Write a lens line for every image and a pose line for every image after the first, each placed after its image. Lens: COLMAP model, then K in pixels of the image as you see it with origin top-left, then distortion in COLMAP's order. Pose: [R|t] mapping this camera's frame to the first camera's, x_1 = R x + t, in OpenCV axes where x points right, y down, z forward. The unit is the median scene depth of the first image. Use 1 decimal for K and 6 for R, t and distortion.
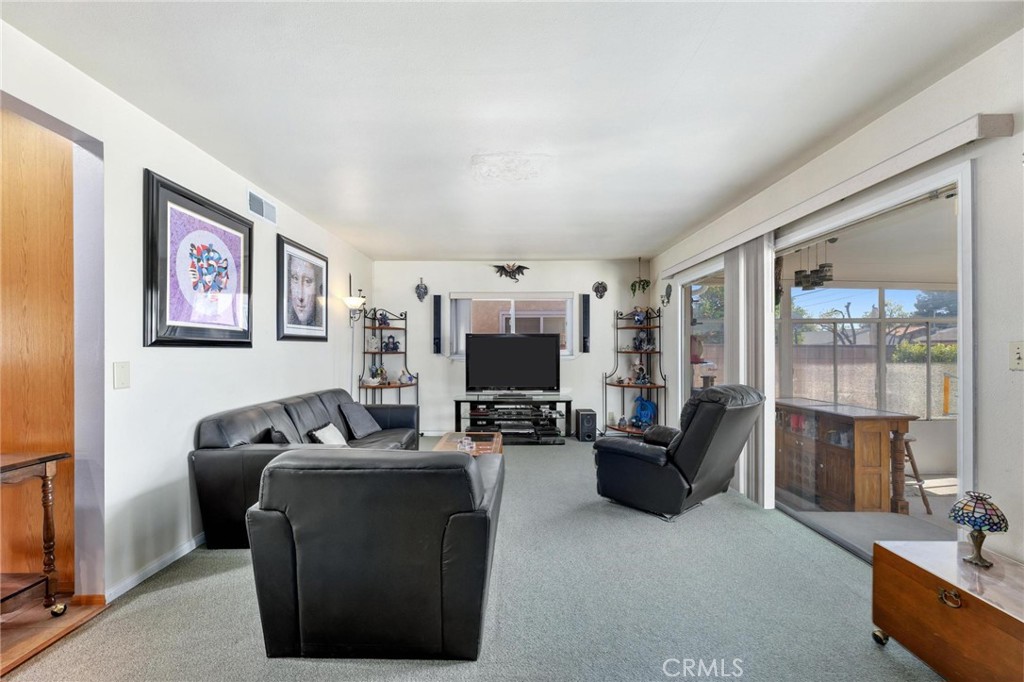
lens RADIAL K [[409.2, 0, 511.0], [0, 409.2, 348.1], [0, 0, 1]] dist [0.000025, 0.000618]
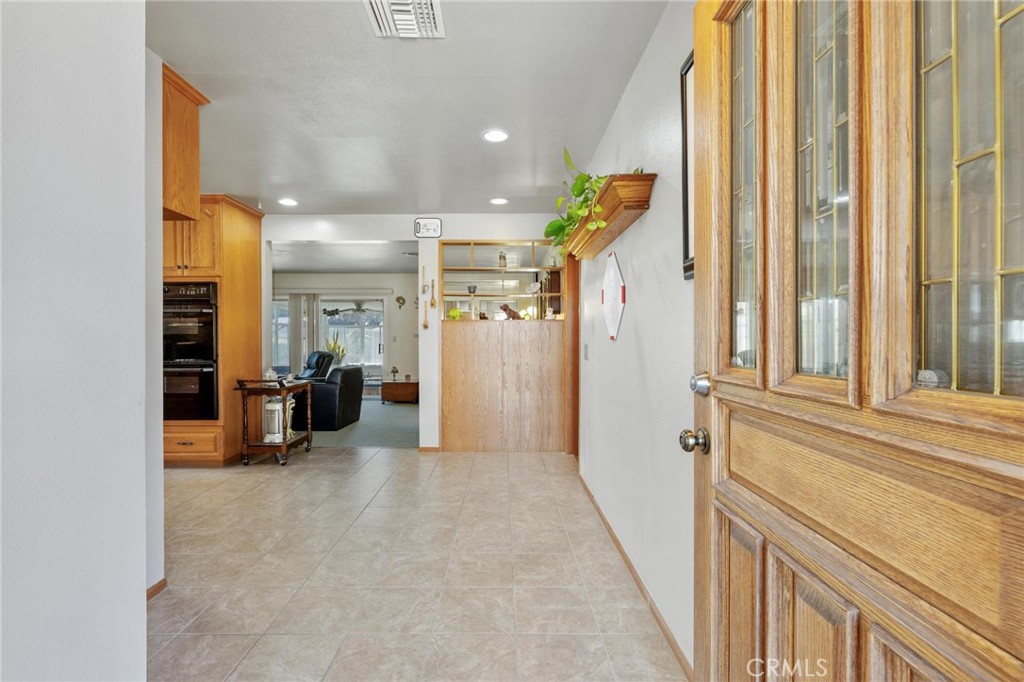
lens RADIAL K [[455.1, 0, 511.4], [0, 455.1, 340.9], [0, 0, 1]] dist [0.000136, -0.000010]
pose [[-0.010566, -0.002273, 0.999942, -1.183873], [0.000259, 0.999997, 0.002276, 0.008612], [-0.999944, 0.000283, -0.010565, -0.096784]]
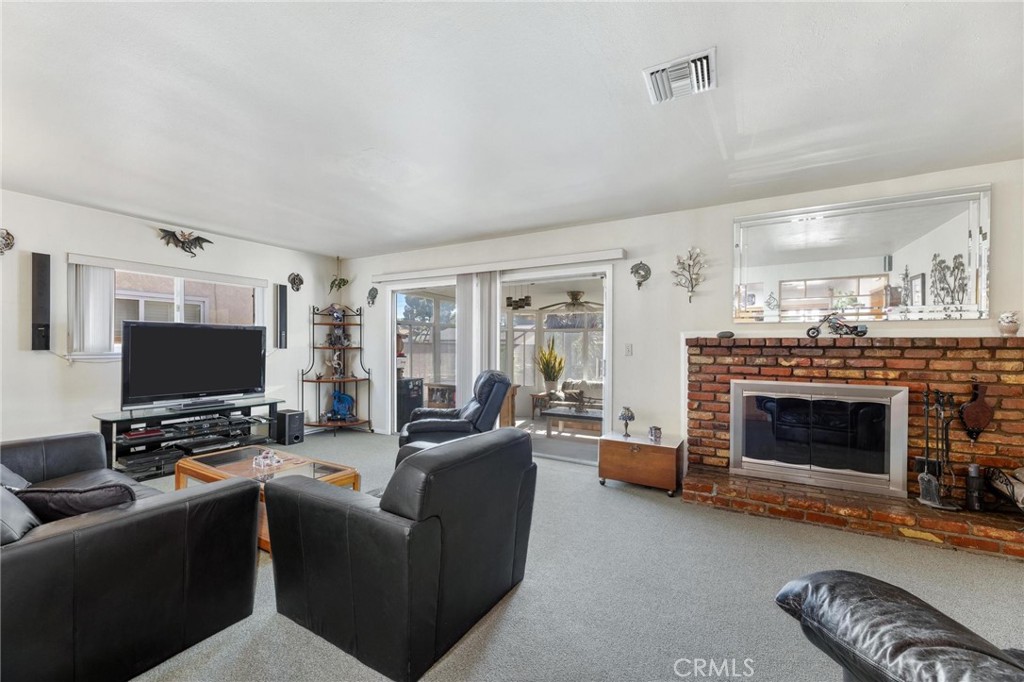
lens RADIAL K [[409.2, 0, 504.7], [0, 409.2, 344.5], [0, 0, 1]] dist [0.000025, 0.000618]
pose [[0.510506, 0.006735, 0.859848, -0.355568], [-0.008900, 0.999957, -0.002548, 0.000168], [-0.859828, -0.006351, 0.510544, 0.104695]]
